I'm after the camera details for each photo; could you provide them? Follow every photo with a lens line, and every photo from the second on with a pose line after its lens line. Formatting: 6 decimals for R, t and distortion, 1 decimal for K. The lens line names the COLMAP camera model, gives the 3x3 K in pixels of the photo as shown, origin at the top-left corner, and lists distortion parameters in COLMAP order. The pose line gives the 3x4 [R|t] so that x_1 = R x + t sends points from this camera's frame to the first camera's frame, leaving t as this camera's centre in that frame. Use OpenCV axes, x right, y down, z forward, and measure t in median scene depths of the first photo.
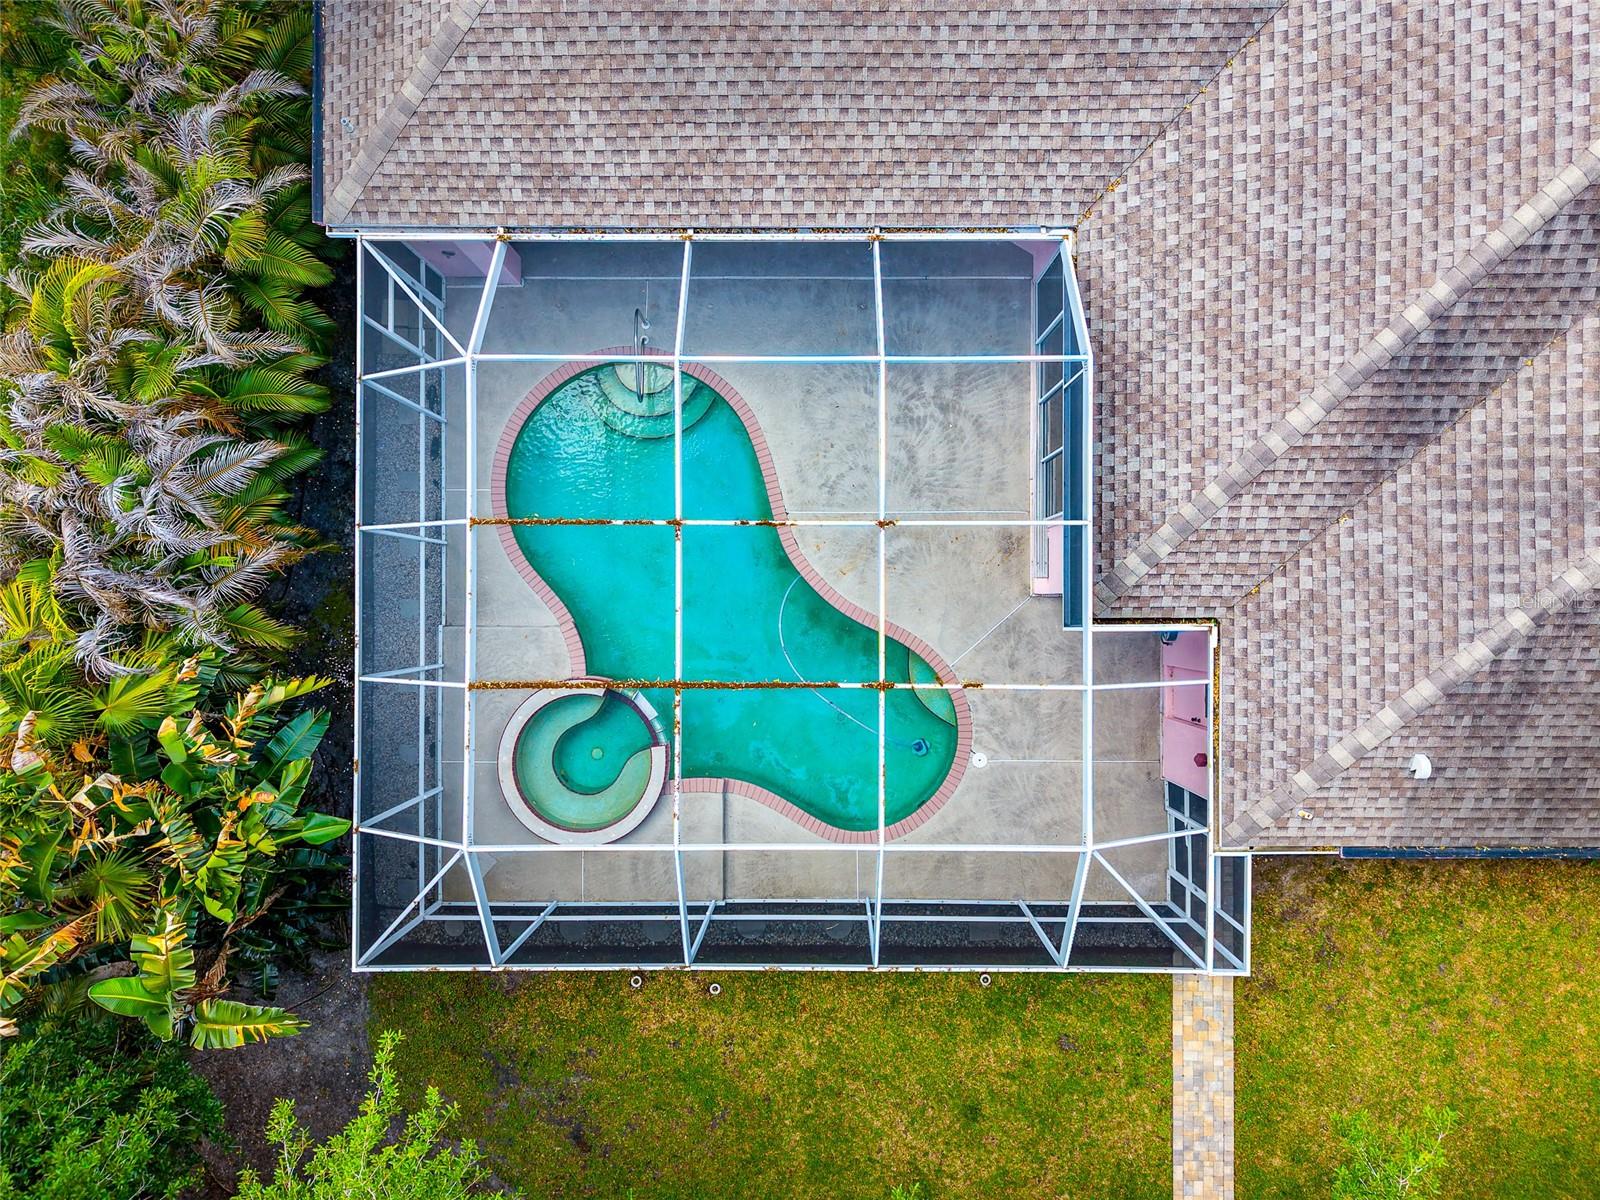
lens RADIAL K [[1203.8, 0, 800.0], [0, 1203.8, 600.0], [0, 0, 1]] dist [0.031551, -0.002524]
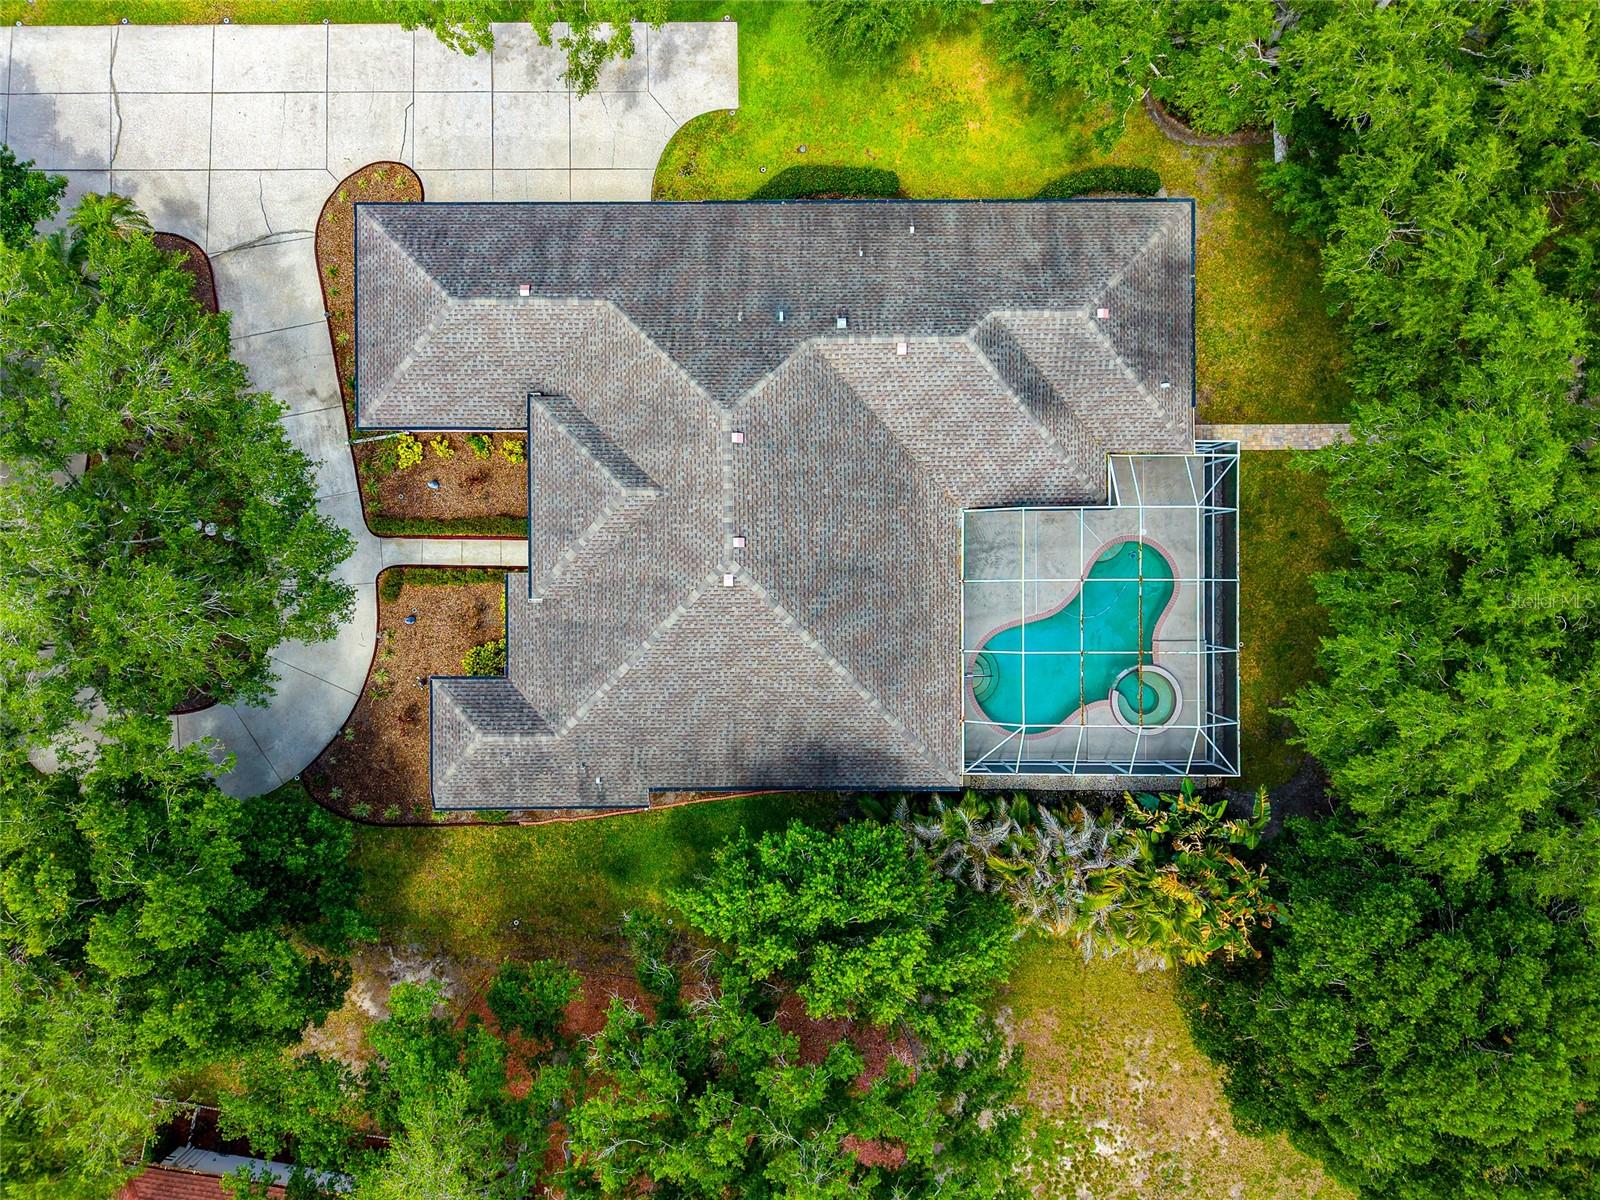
lens RADIAL K [[1137.1, 0, 800.0], [0, 1137.1, 600.0], [0, 0, 1]] dist [0.038215, -0.031098]
pose [[-0.000740, -1.000000, -0.000276, 0.024058], [0.999976, -0.000738, -0.006899, -0.640615], [0.006899, -0.000281, 0.999976, -1.517652]]
